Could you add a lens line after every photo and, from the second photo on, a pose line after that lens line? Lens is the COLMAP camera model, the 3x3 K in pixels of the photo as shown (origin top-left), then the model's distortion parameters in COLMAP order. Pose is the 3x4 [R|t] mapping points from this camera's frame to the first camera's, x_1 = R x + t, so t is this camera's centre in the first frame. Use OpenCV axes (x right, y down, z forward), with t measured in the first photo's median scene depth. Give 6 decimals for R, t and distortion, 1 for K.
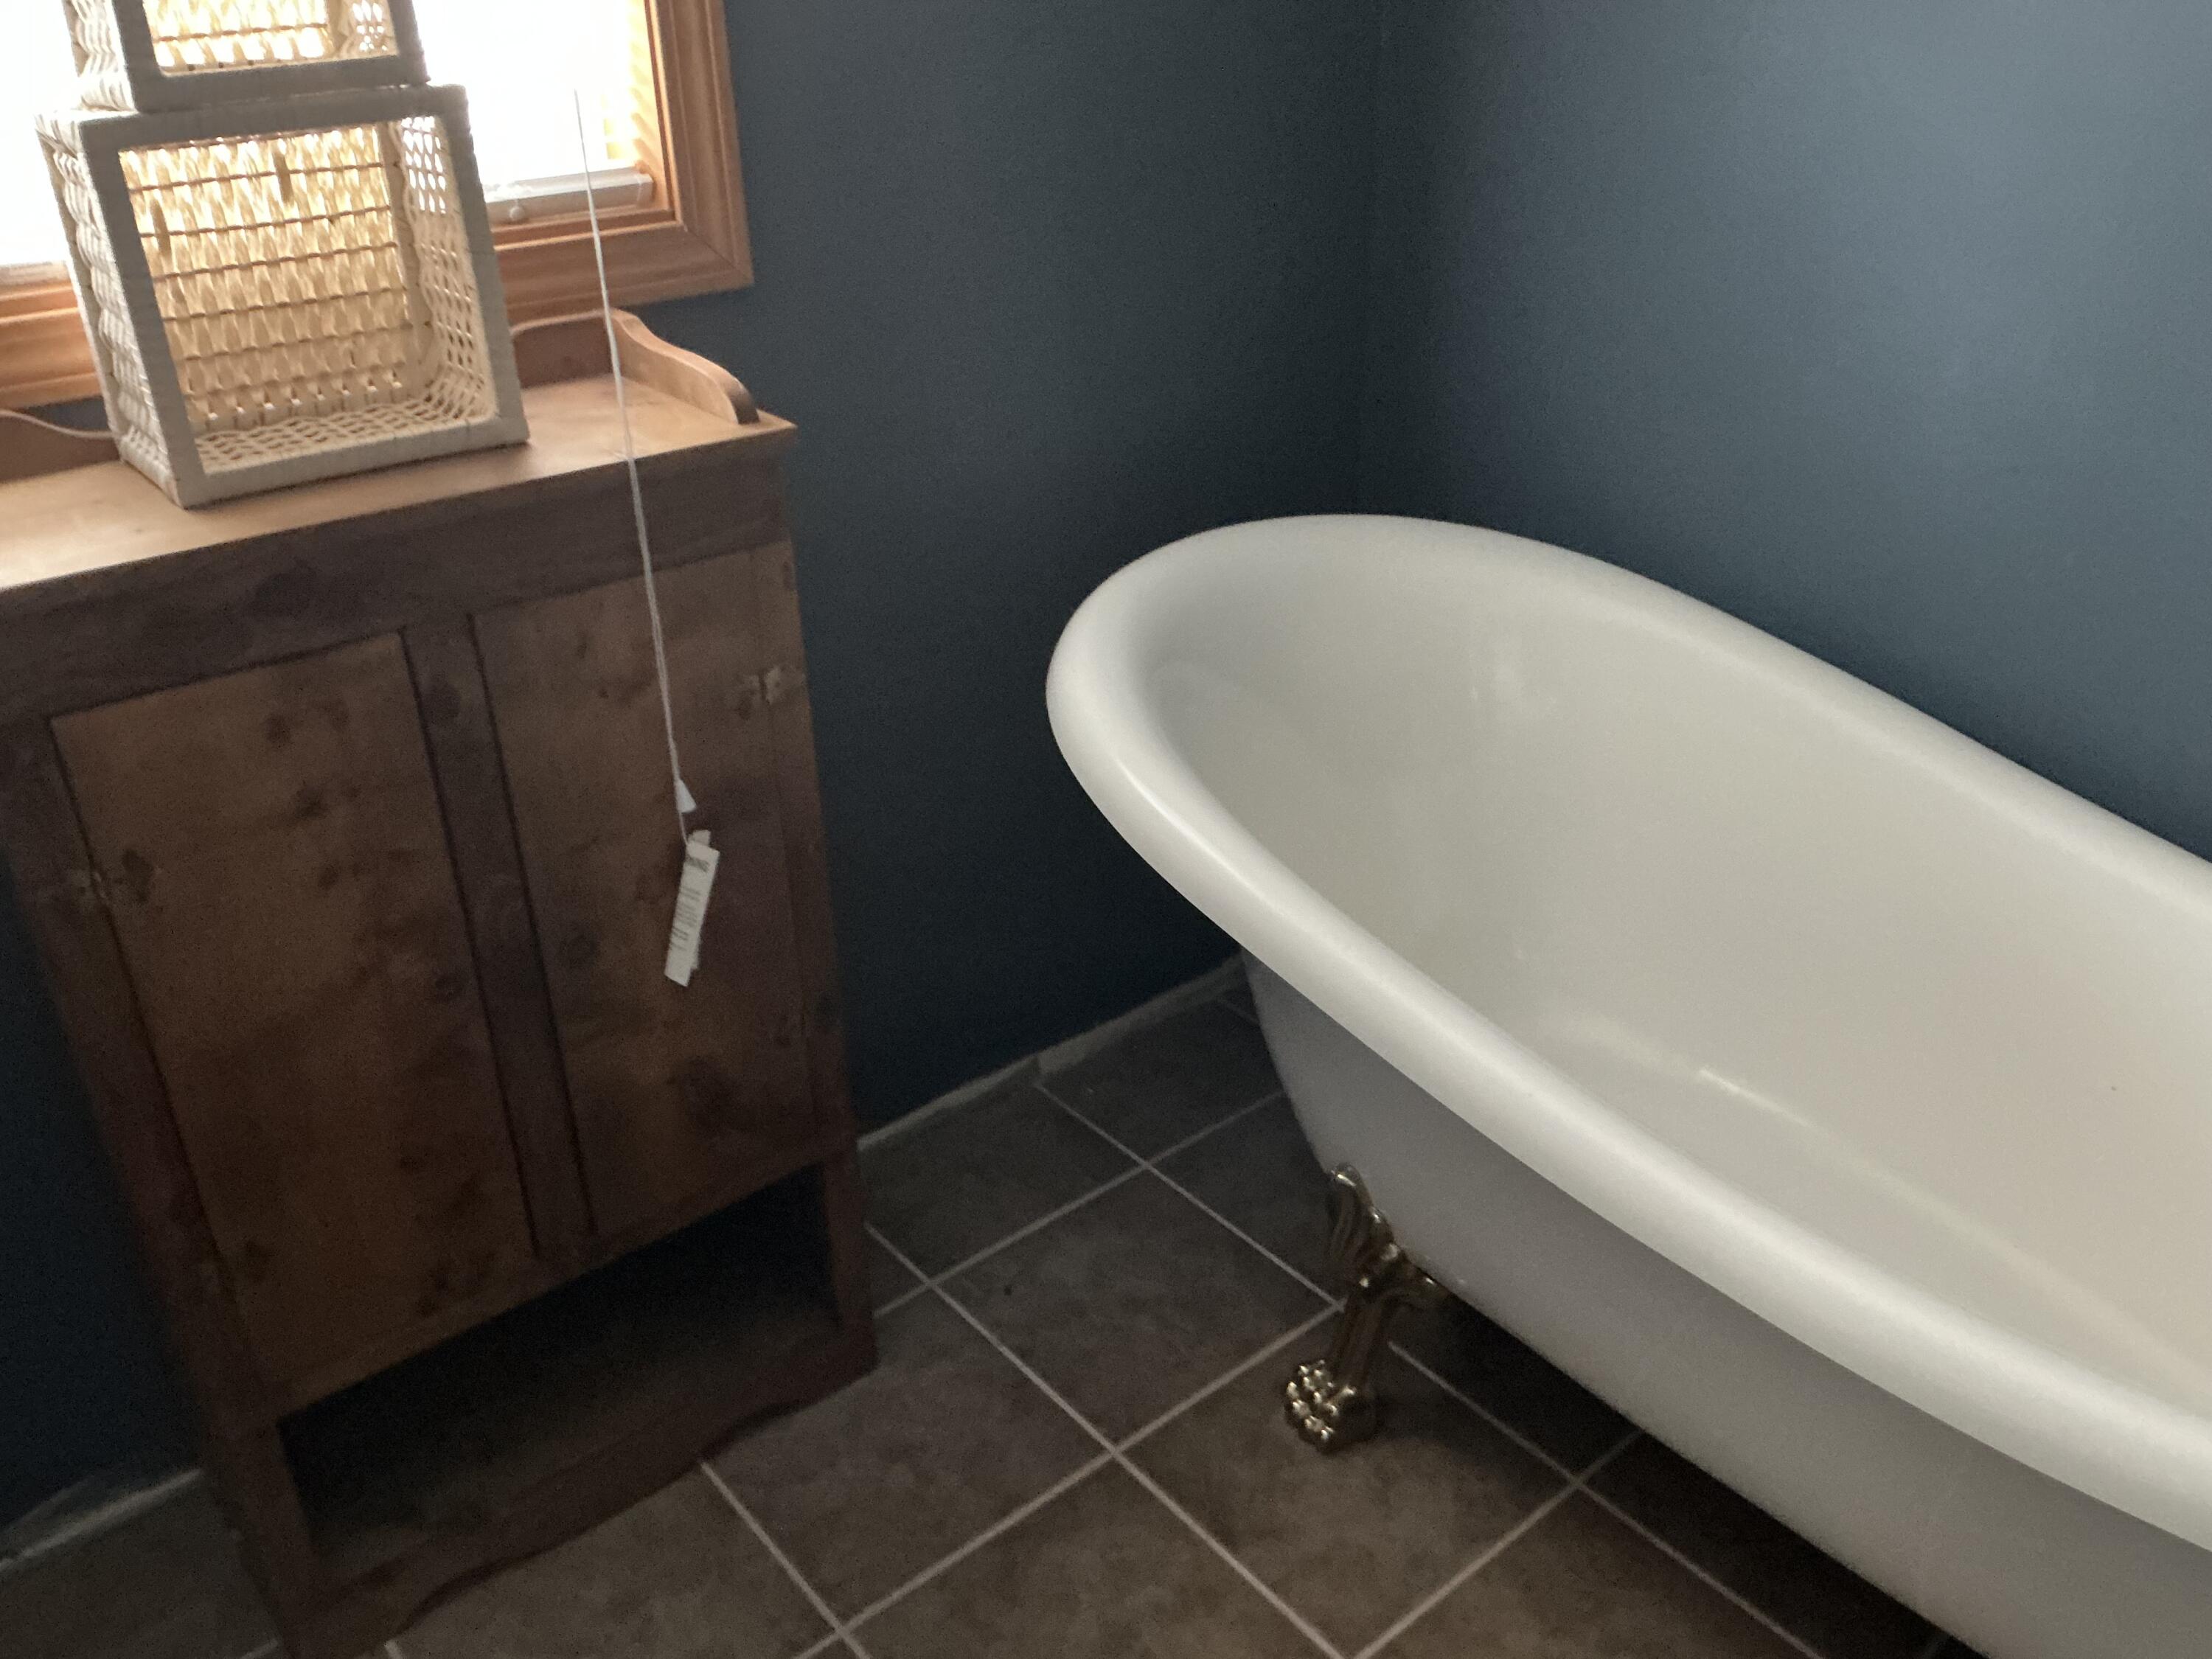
lens RADIAL K [[1836.2, 0, 1099.8], [0, 1836.2, 818.7], [0, 0, 1]] dist [0.086951, -0.164349]
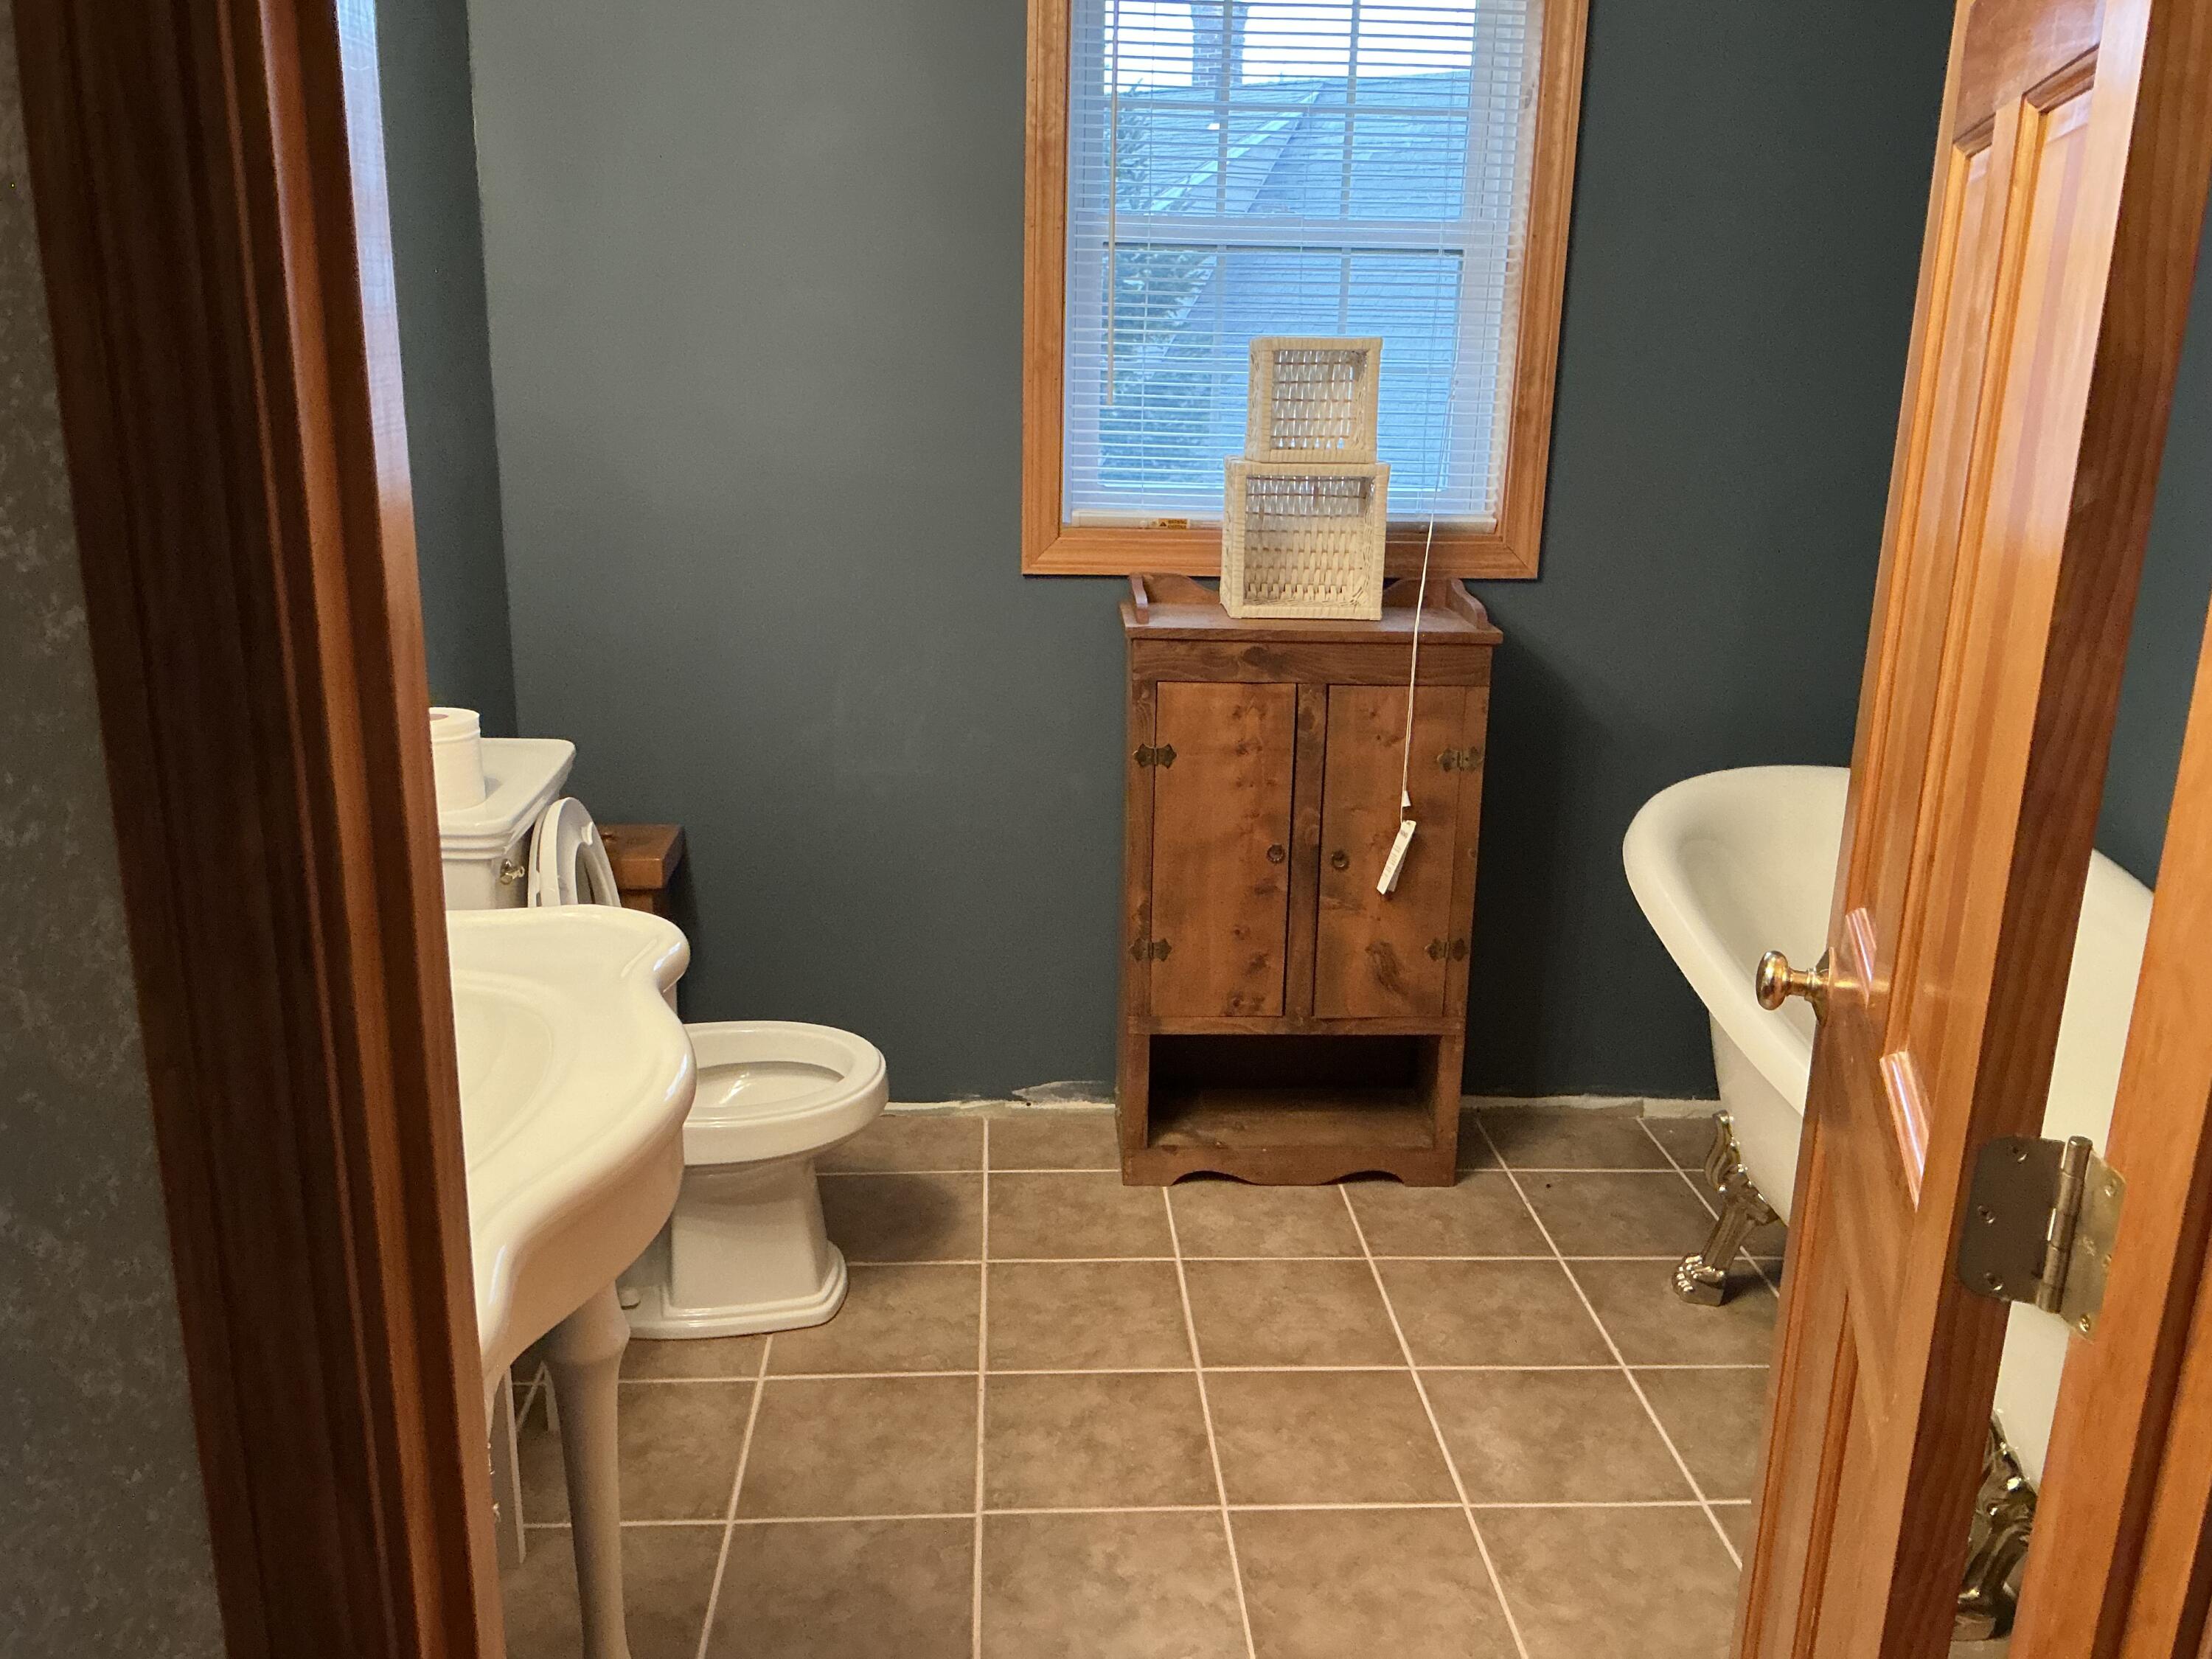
lens RADIAL K [[1836.2, 0, 1088.9], [0, 1836.2, 836.9], [0, 0, 1]] dist [0.086951, -0.164349]
pose [[0.801913, 0.197587, -0.563822, 0.641561], [-0.305475, 0.946643, -0.102728, 0.339736], [0.513440, 0.254612, 0.819483, -0.825942]]
